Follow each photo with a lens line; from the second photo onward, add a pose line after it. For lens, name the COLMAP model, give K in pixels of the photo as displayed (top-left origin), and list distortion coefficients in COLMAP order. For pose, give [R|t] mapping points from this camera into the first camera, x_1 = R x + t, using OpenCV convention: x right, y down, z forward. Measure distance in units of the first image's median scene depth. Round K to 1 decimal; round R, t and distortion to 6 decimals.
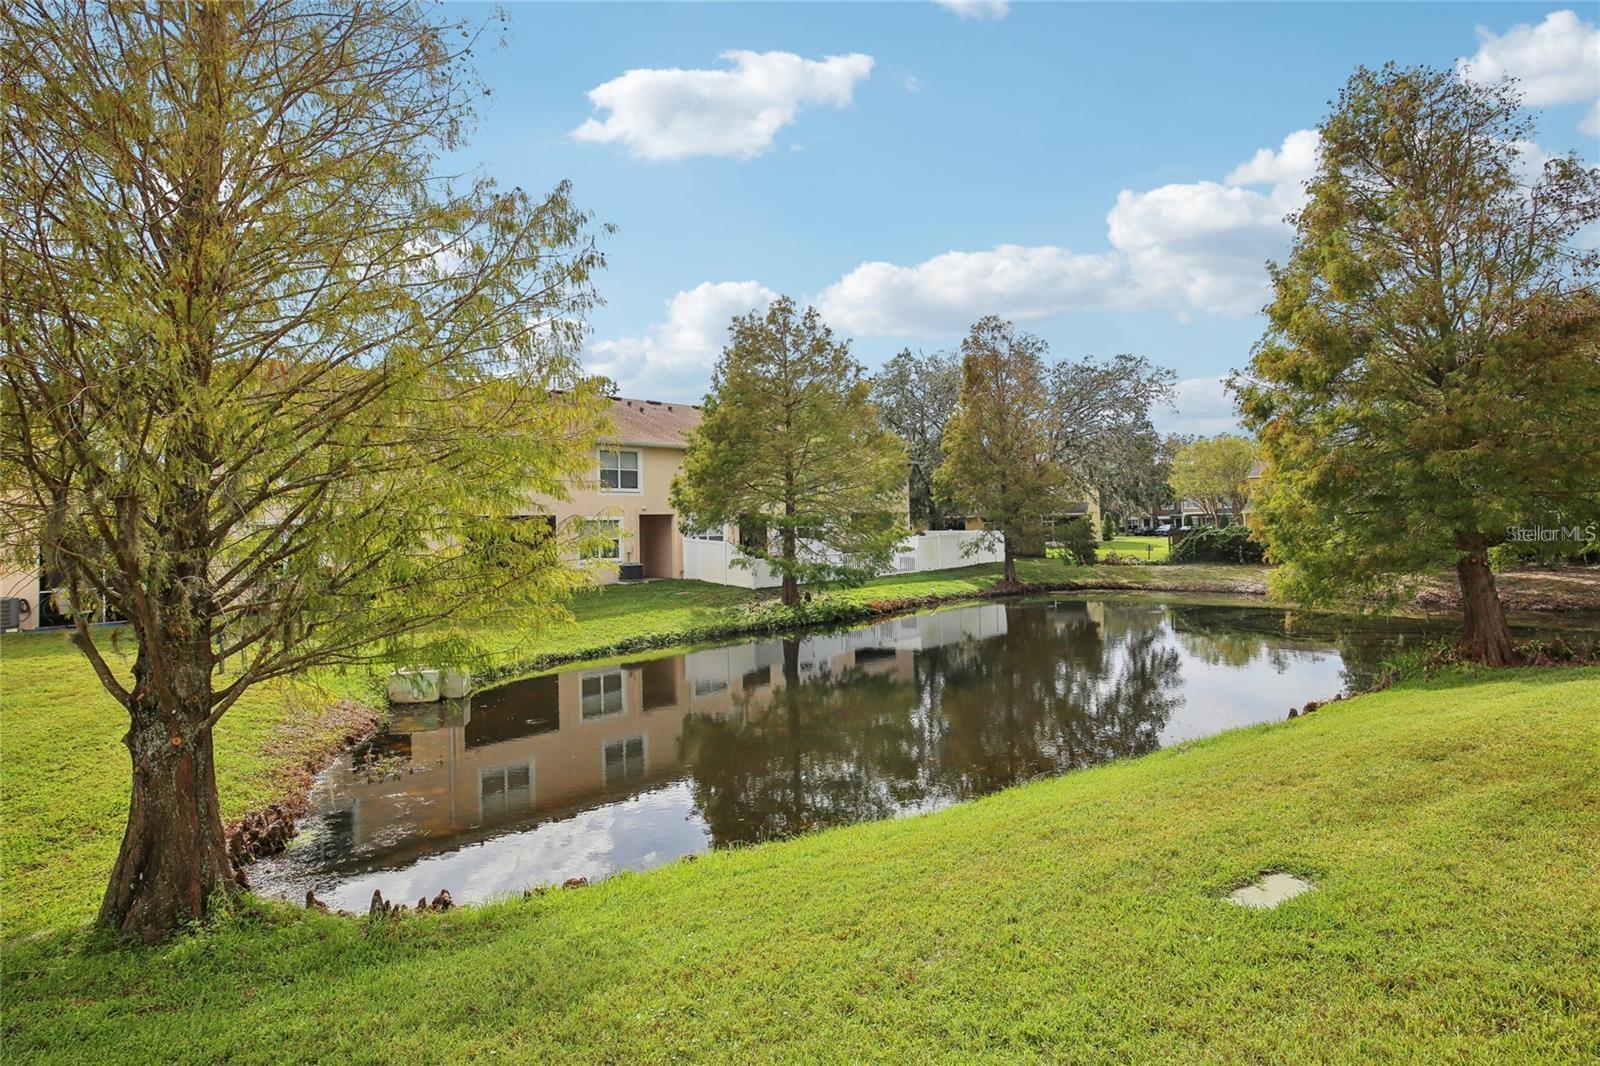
lens RADIAL K [[804.1, 0, 799.4], [0, 804.1, 513.1], [0, 0, 1]] dist [-0.016439, 0.000086]
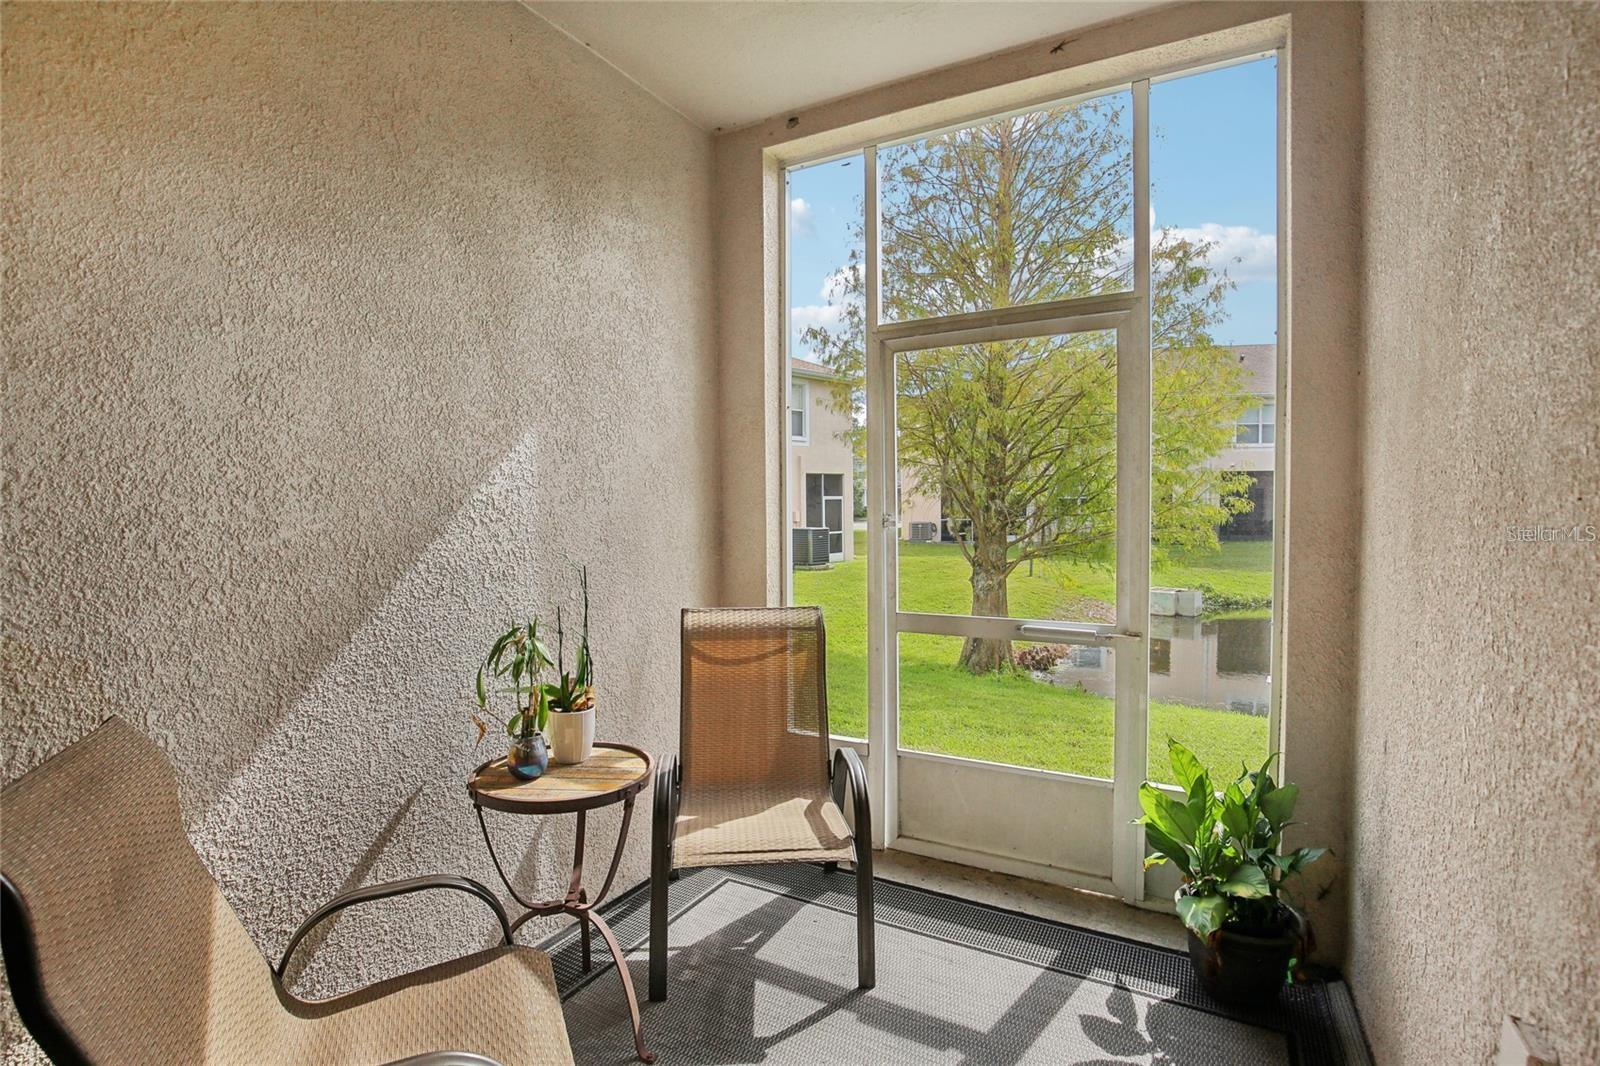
lens RADIAL K [[804.1, 0, 799.4], [0, 804.1, 513.1], [0, 0, 1]] dist [-0.016439, 0.000086]
pose [[0.588251, 0.030325, -0.808110, 0.546969], [0.010517, 0.998925, 0.045141, 0.016682], [0.808610, -0.035053, 0.587300, -0.553335]]
